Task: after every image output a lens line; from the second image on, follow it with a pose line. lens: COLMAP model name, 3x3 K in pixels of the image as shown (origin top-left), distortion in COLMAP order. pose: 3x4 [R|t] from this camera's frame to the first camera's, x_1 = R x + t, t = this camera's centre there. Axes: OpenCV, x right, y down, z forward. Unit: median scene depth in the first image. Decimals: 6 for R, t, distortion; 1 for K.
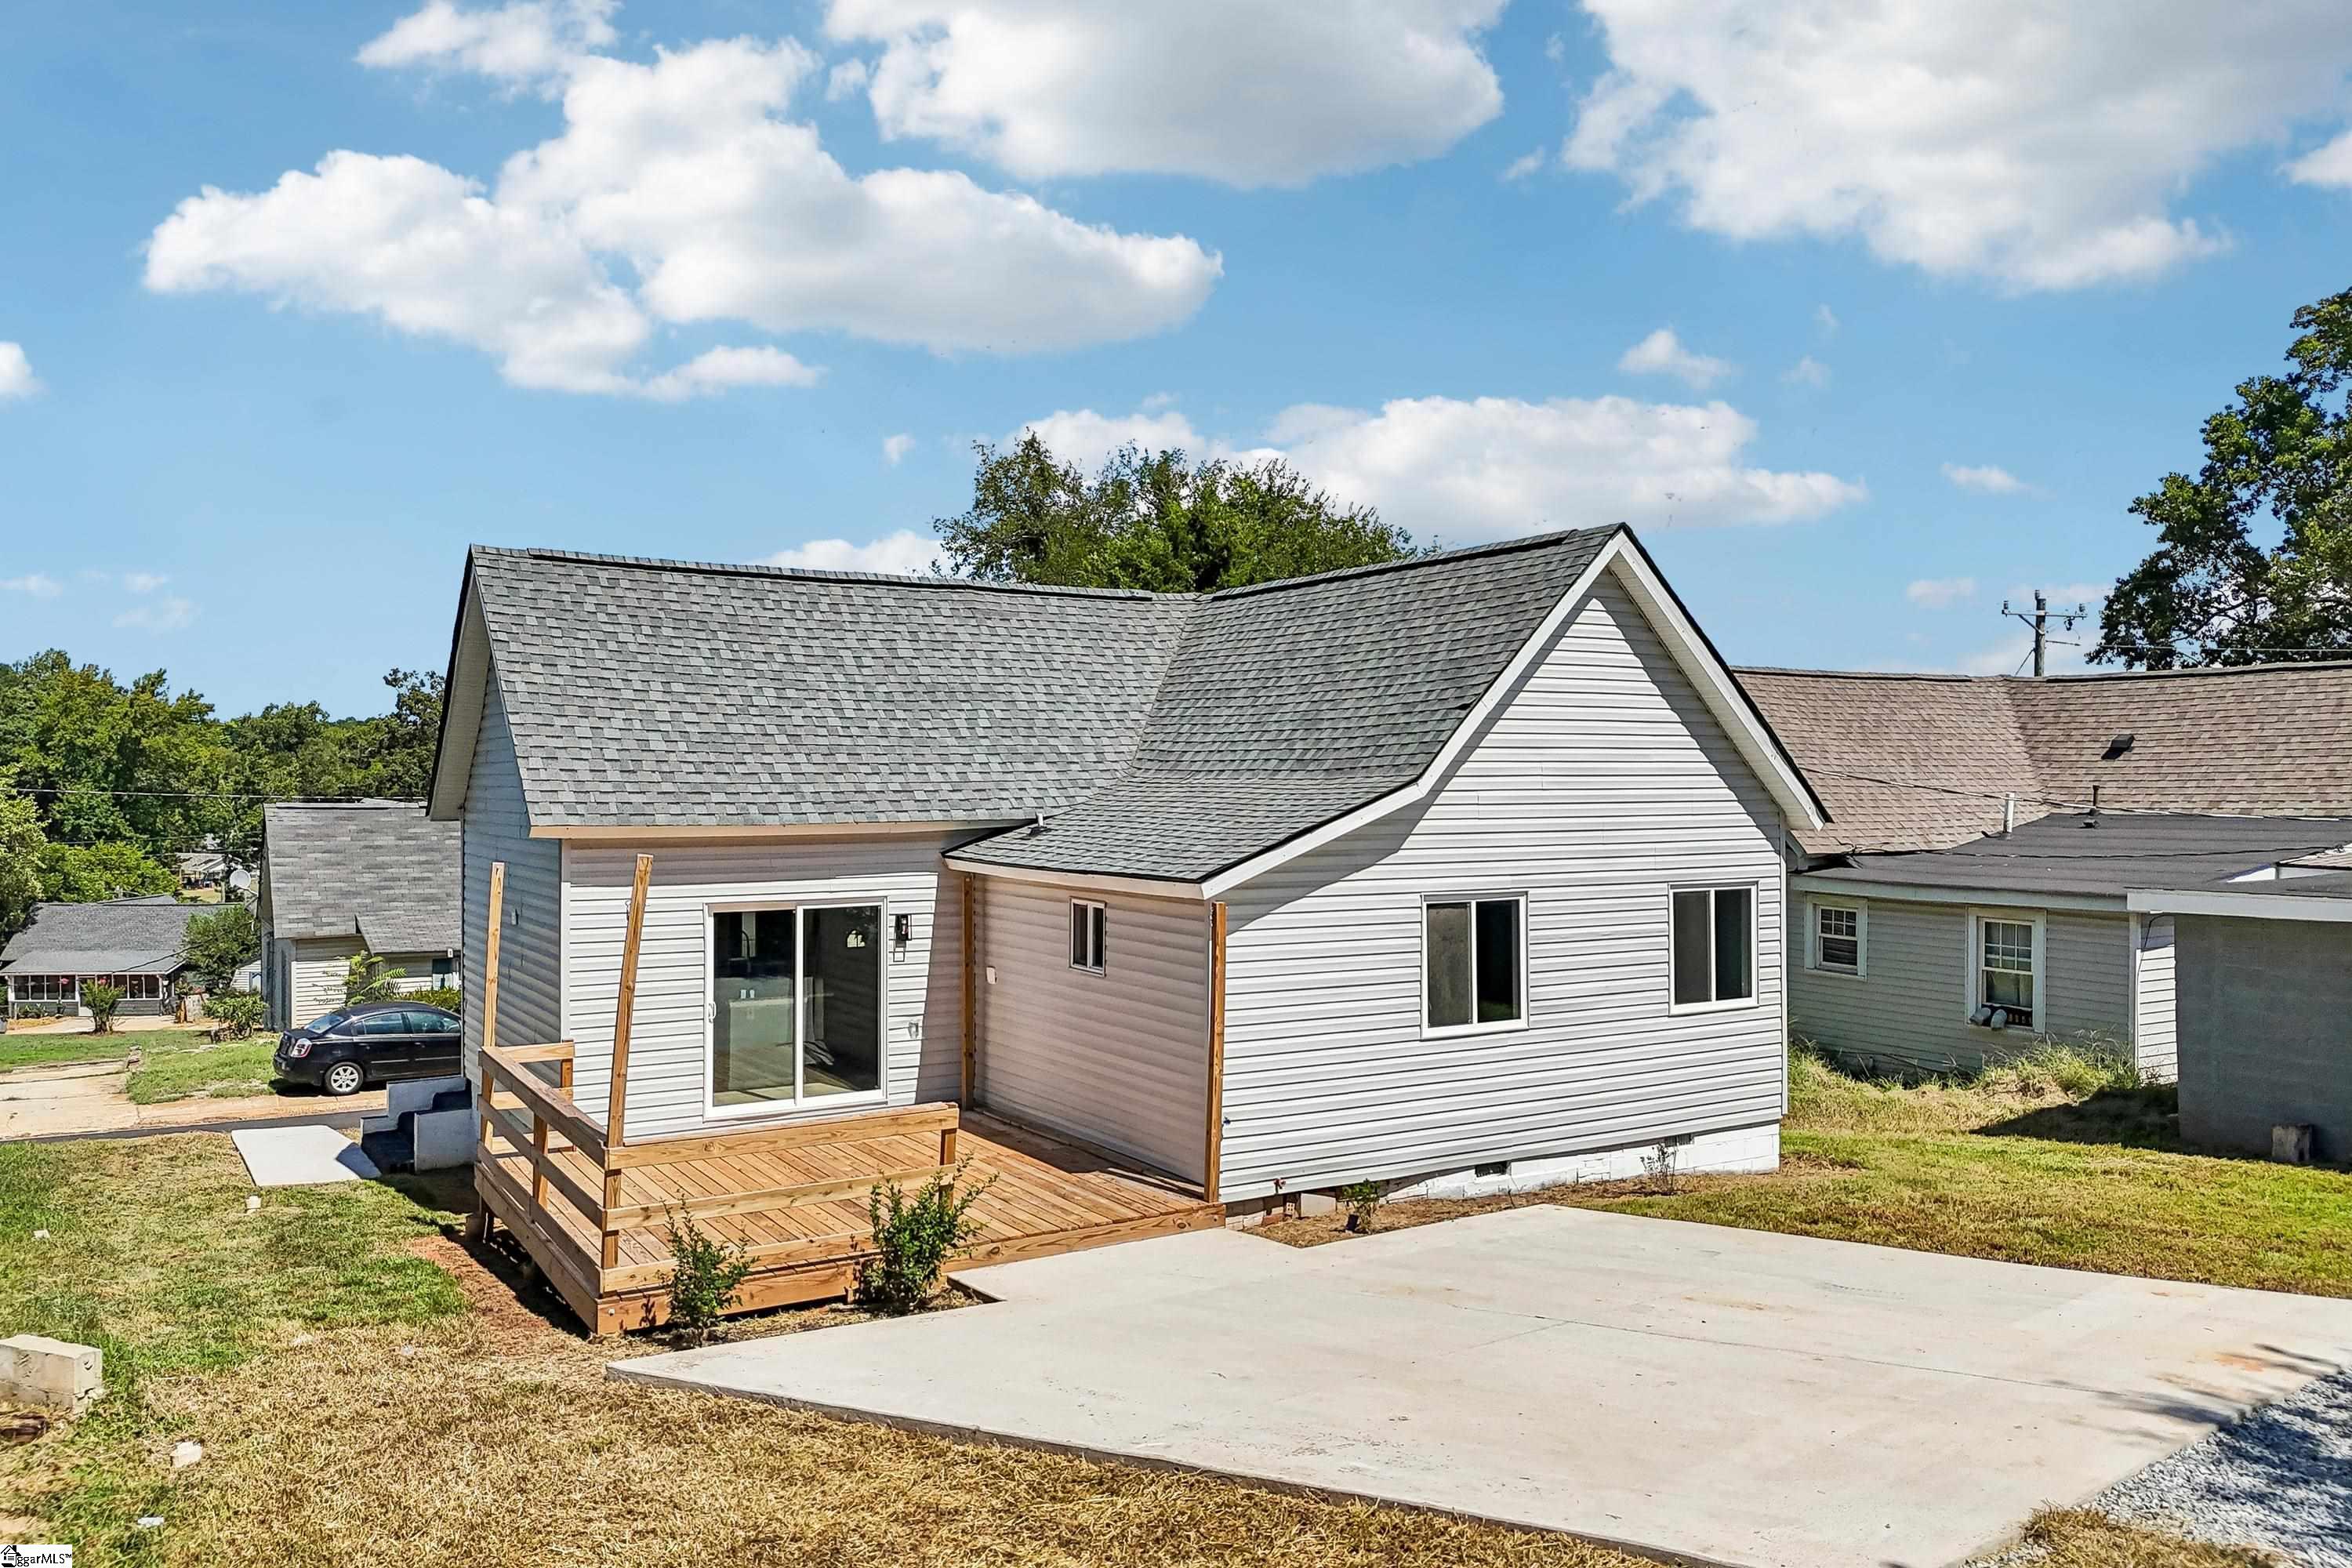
lens RADIAL K [[1694.4, 0, 1182.9], [0, 1694.4, 784.0], [0, 0, 1]] dist [0.051441, -0.066746]
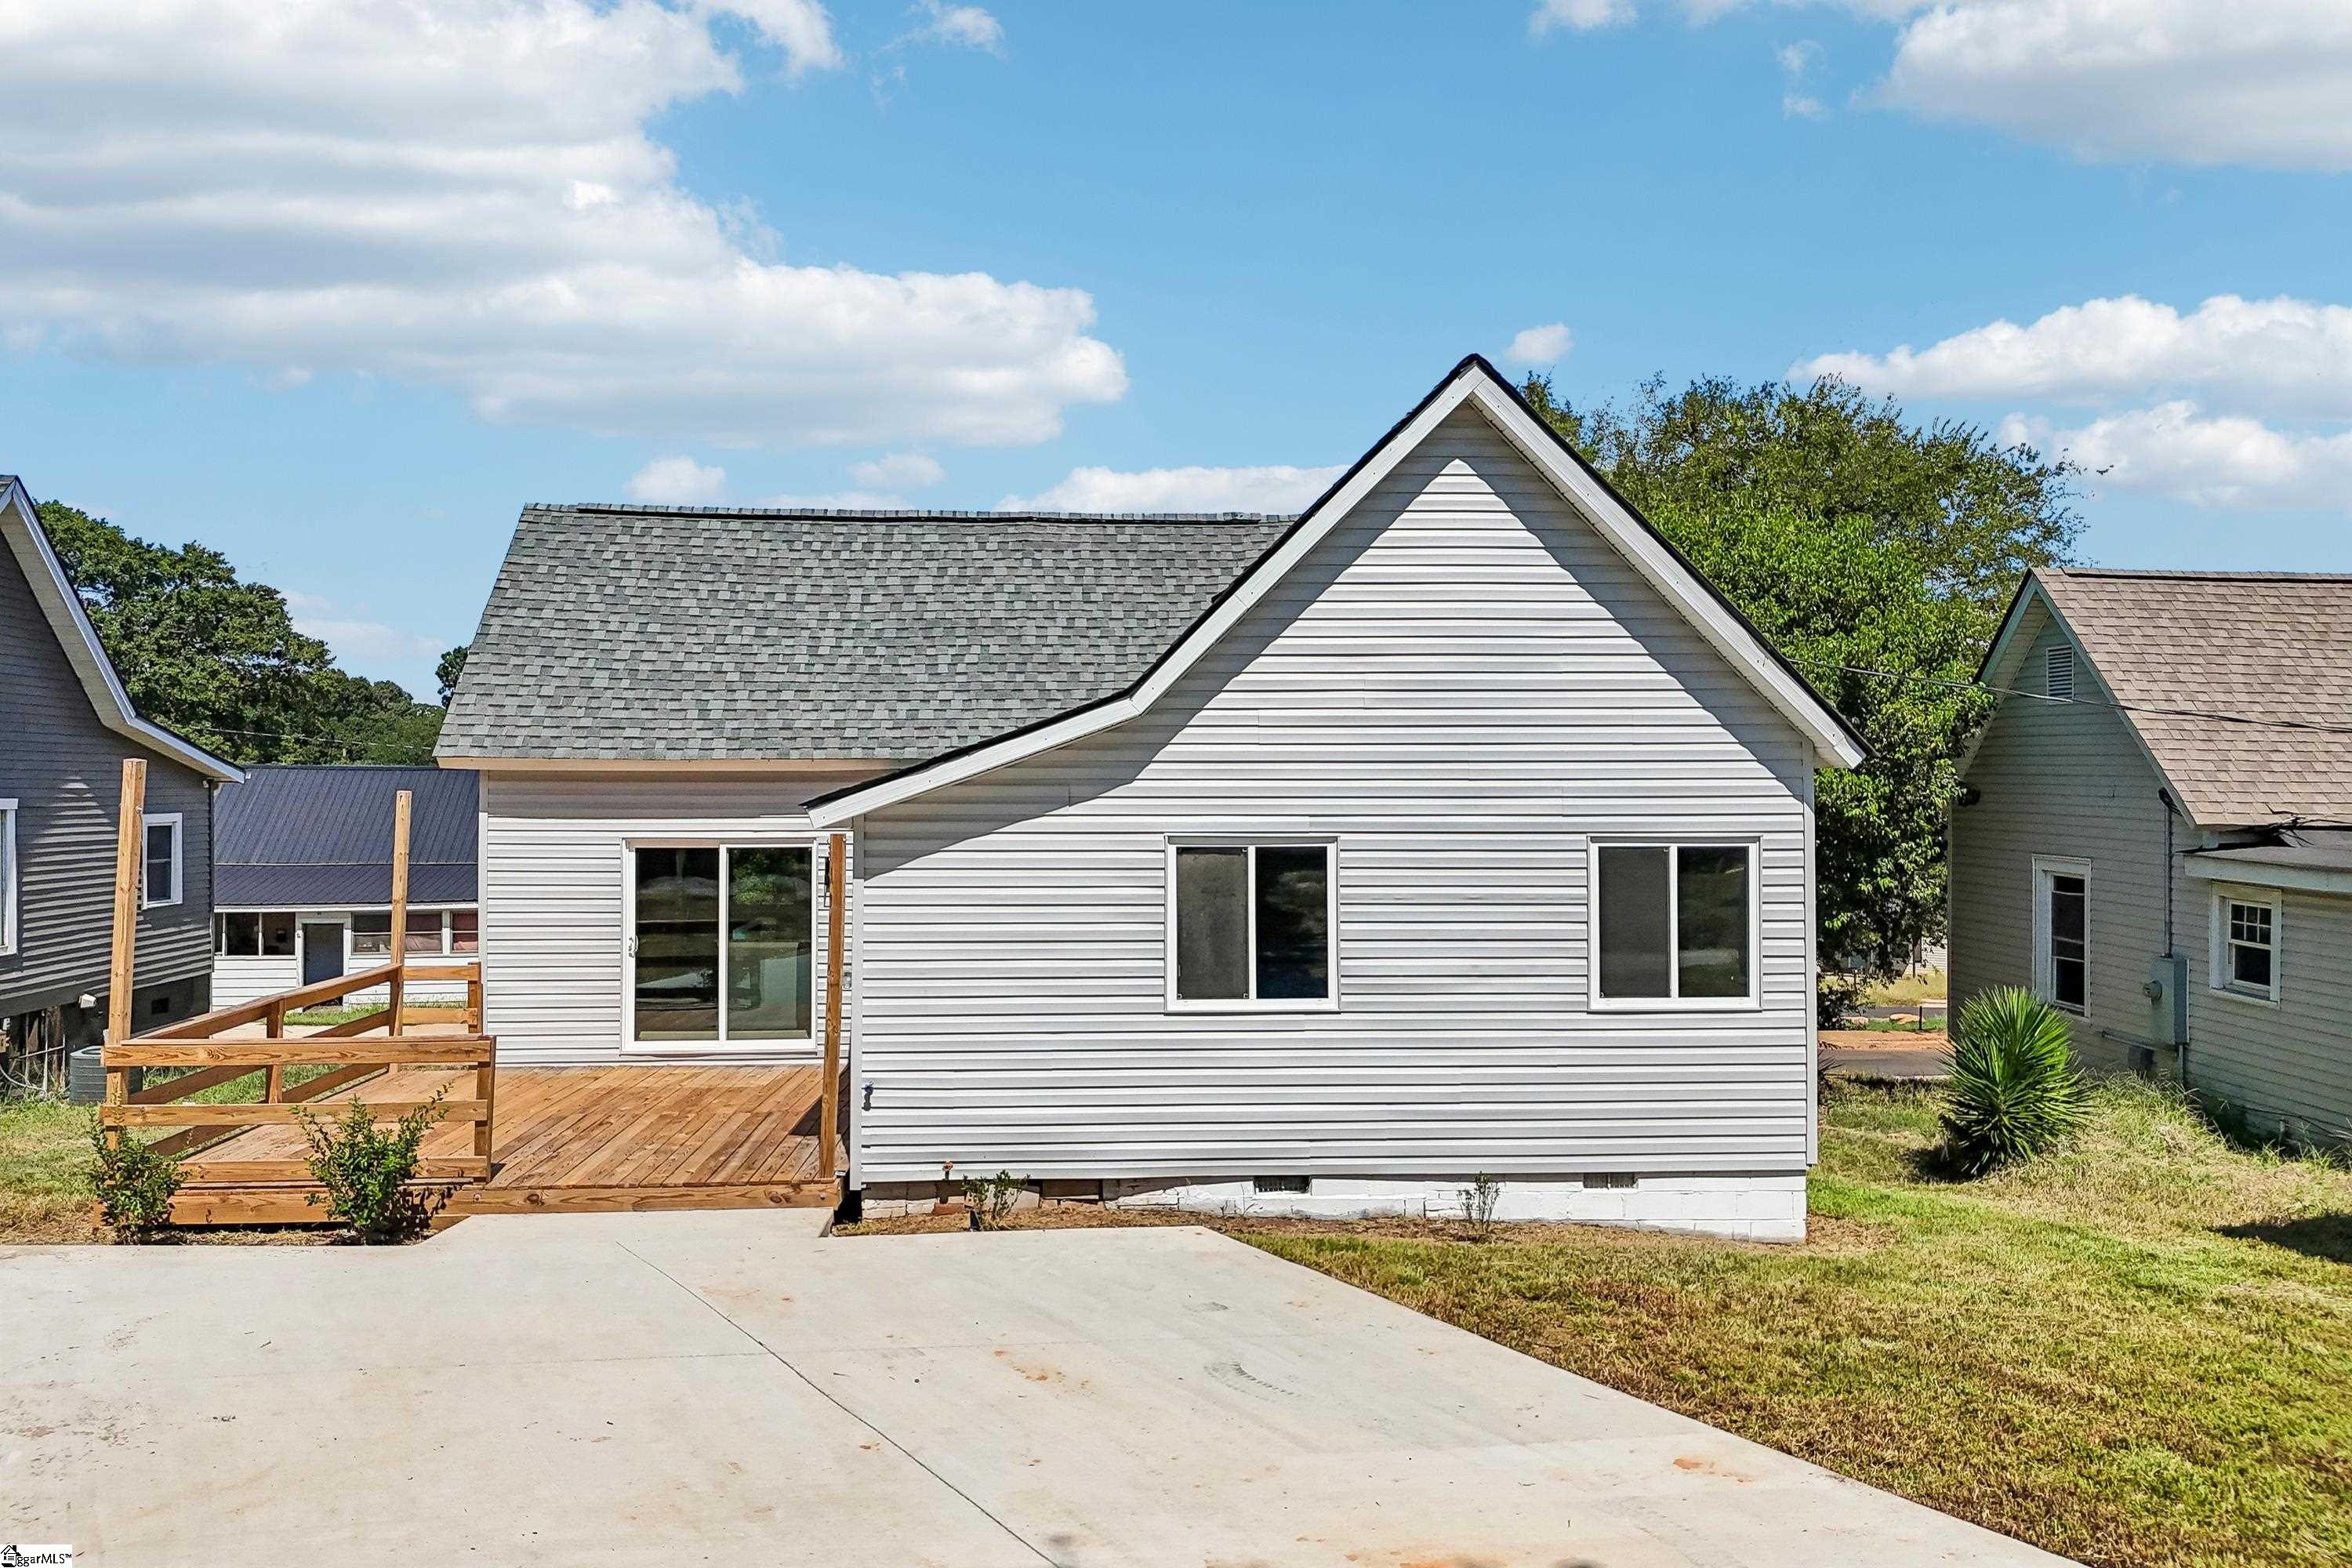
lens RADIAL K [[1707.7, 0, 1213.1], [0, 1707.7, 783.0], [0, 0, 1]] dist [0.086444, -0.126111]
pose [[0.886225, 0.001598, -0.463253, 0.510043], [-0.002452, 0.999996, -0.001242, 0.038792], [0.463249, 0.002236, 0.886225, 0.266410]]
